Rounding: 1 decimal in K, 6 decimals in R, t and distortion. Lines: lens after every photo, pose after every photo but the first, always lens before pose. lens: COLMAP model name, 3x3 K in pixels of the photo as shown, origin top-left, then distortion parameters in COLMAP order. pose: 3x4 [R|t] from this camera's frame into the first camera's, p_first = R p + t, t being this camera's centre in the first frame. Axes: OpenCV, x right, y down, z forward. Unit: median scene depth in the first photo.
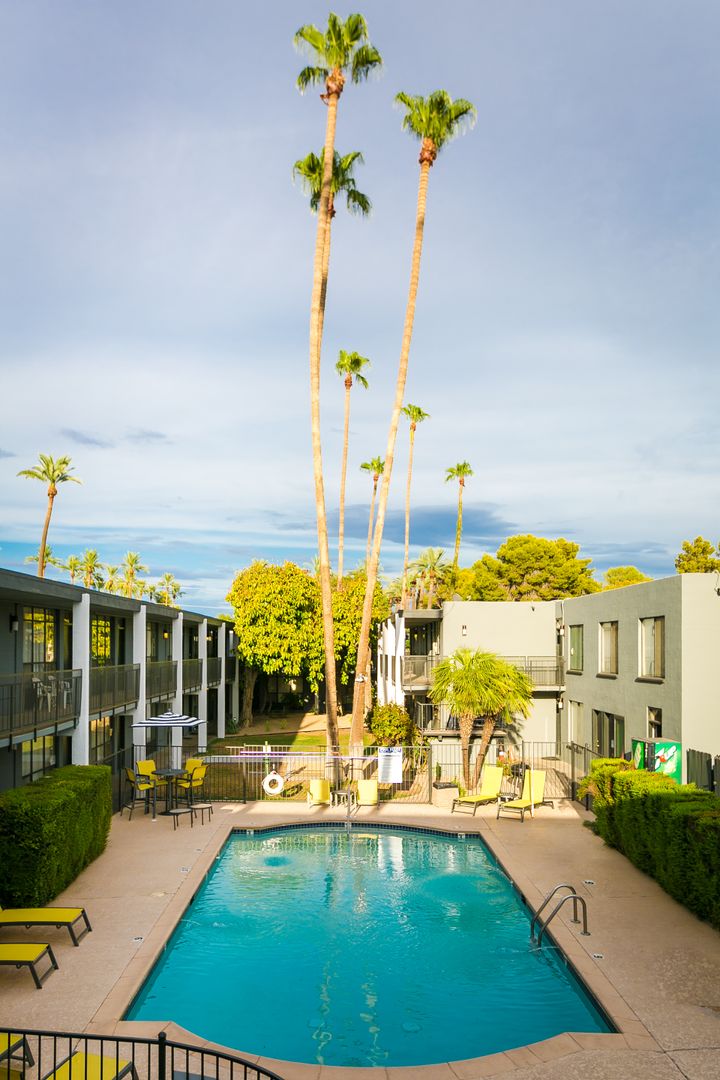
lens RADIAL K [[890.6, 0, 298.6], [0, 890.6, 615.0], [0, 0, 1]] dist [-0.004577, 0.015130]
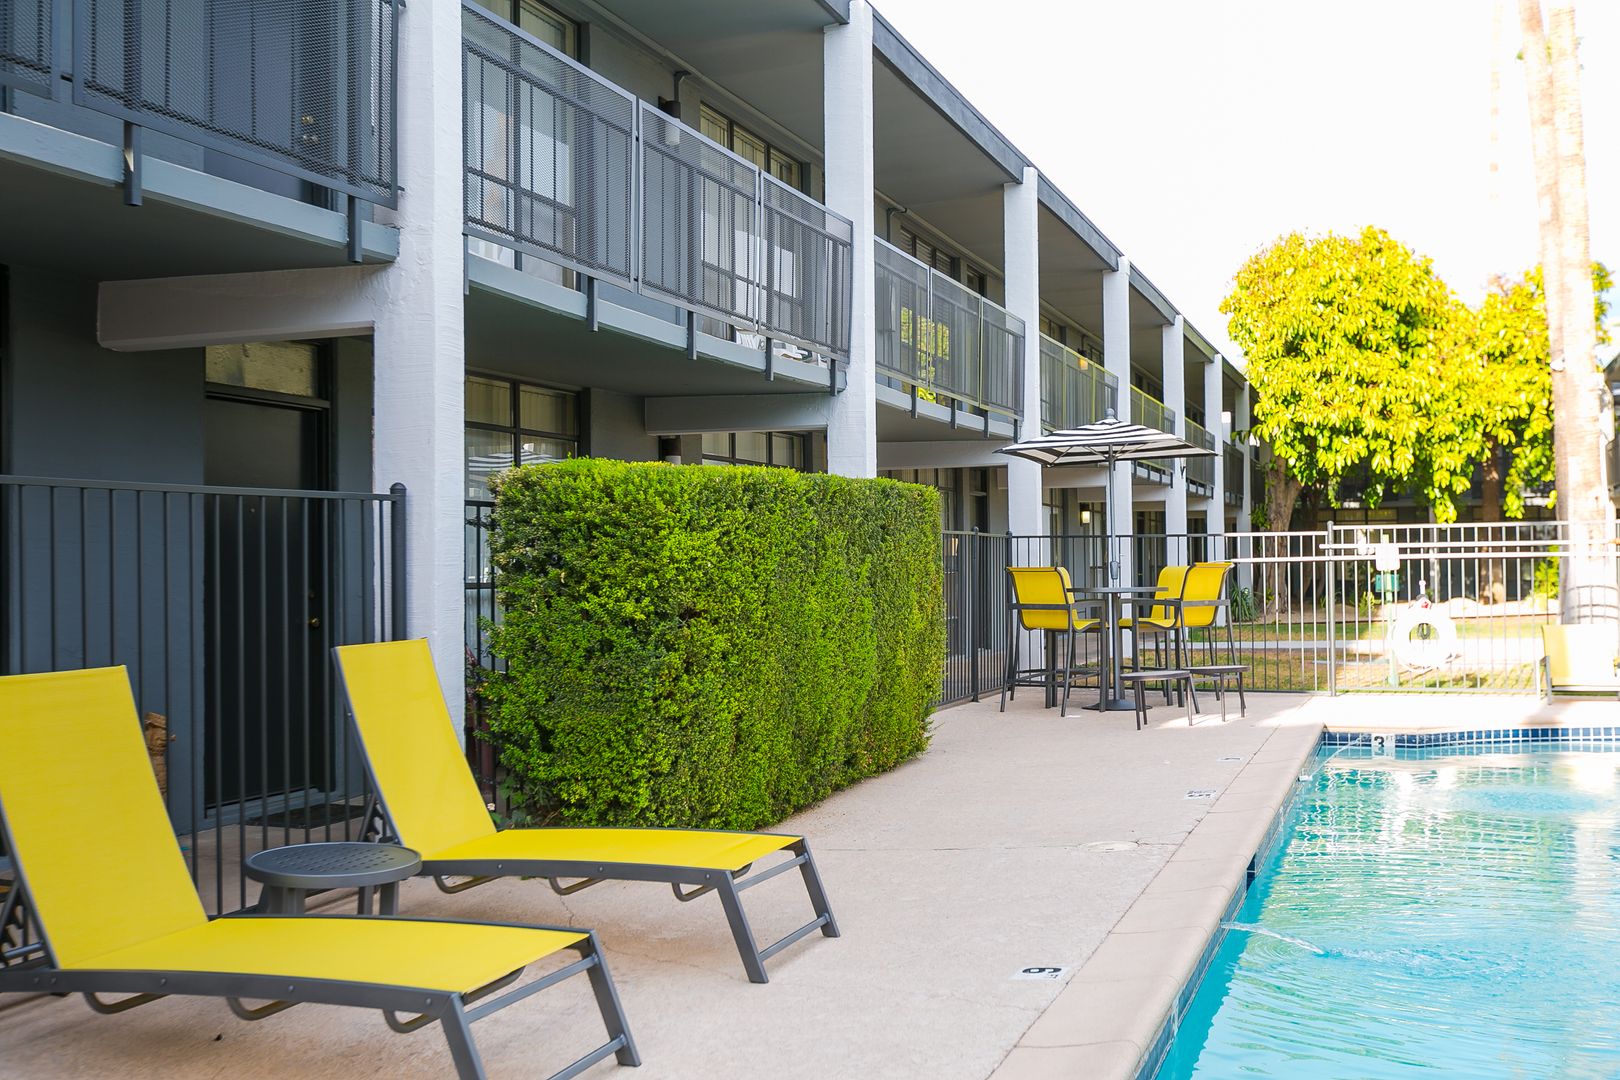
lens RADIAL K [[1546.9, 0, 810.4], [0, 1546.9, 535.2], [0, 0, 1]] dist [-0.013971, 0.000000]
pose [[0.951933, -0.015789, -0.305899, -0.047090], [0.012617, 0.999844, -0.012344, 0.104861], [0.306046, 0.007891, 0.951984, 0.252339]]
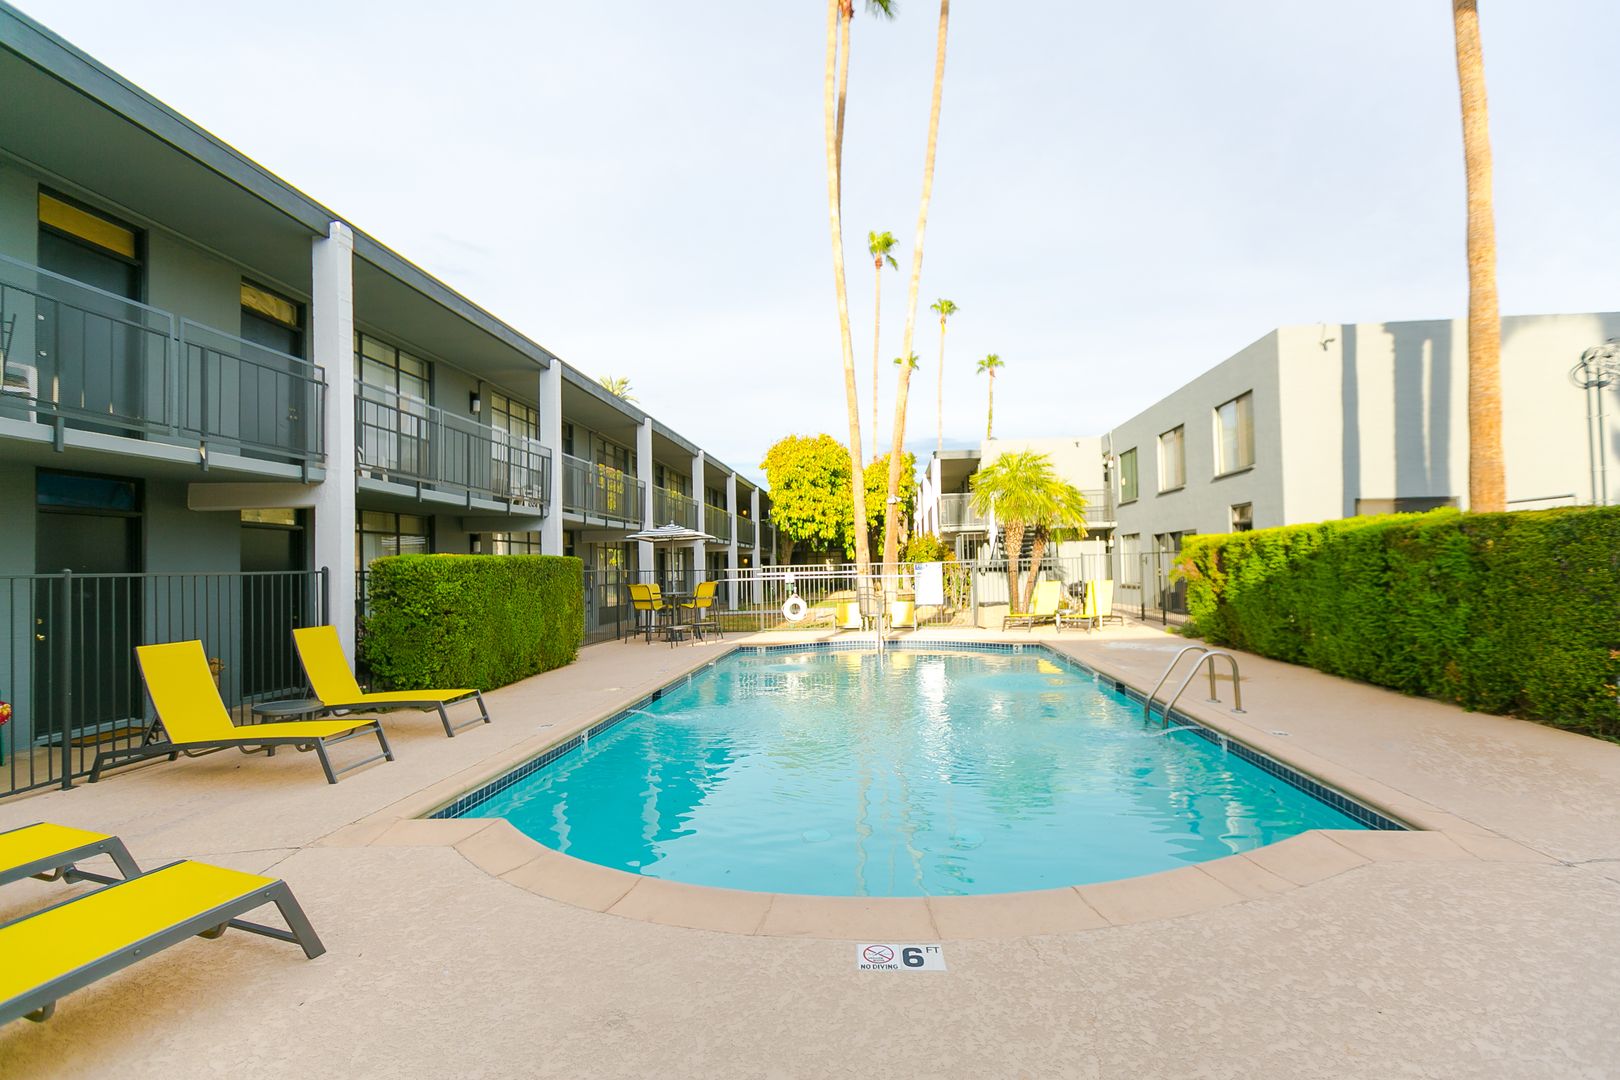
lens RADIAL K [[744.1, 0, 820.4], [0, 744.1, 546.2], [0, 0, 1]] dist [0.002620, 0.000425]
pose [[0.998935, -0.023586, -0.039662, 0.018493], [0.022709, 0.999491, -0.022409, 0.097868], [0.040171, 0.021485, 0.998962, 0.180638]]
